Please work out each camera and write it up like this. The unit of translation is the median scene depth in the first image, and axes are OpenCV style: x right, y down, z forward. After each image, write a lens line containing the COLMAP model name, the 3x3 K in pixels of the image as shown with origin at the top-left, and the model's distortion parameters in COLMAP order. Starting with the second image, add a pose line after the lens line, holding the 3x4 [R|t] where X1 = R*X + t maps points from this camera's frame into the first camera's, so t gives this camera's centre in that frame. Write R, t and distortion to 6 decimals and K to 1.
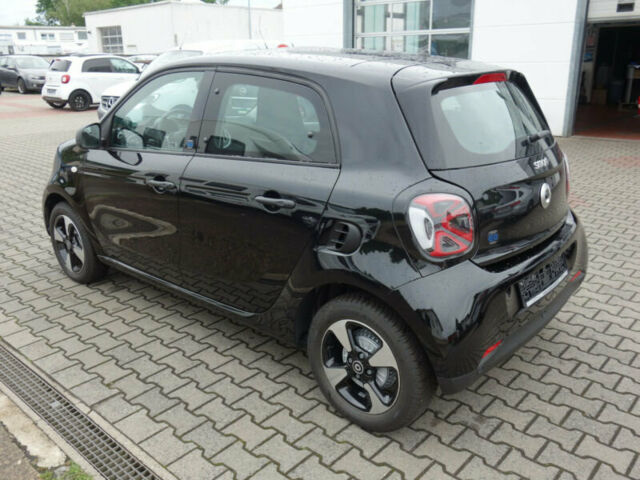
lens RADIAL K [[565.8, 0, 320.0], [0, 565.8, 240.0], [0, 0, 1]] dist [0.003496, 0.002500]
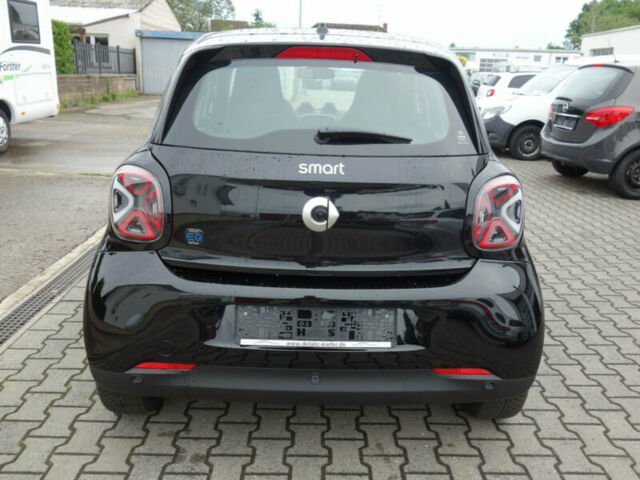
lens RADIAL K [[565.8, 0, 320.0], [0, 565.8, 240.0], [0, 0, 1]] dist [0.003496, 0.002500]
pose [[0.674418, 0.245743, -0.696254, 0.695853], [-0.272583, 0.959241, 0.074531, -0.077652], [0.686191, 0.139522, 0.713915, 0.374183]]
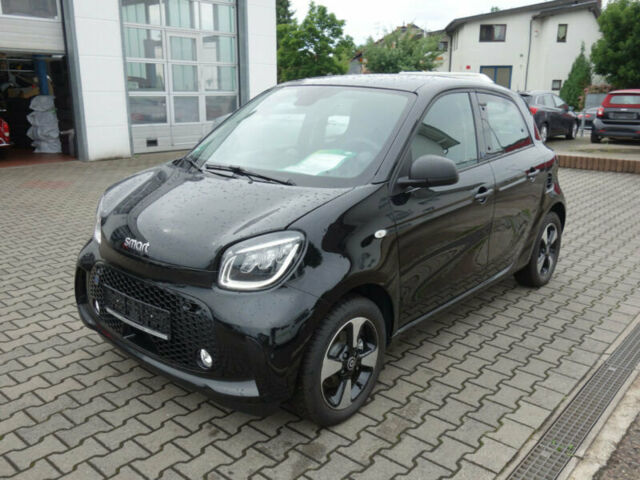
lens RADIAL K [[594.5, 0, 320.0], [0, 594.5, 240.0], [0, 0, 1]] dist [0.002472, -0.004111]
pose [[-0.036019, -0.209101, 0.977230, -1.251345], [0.327743, 0.921310, 0.209216, -0.306837], [-0.944080, 0.327817, 0.035347, 1.156321]]
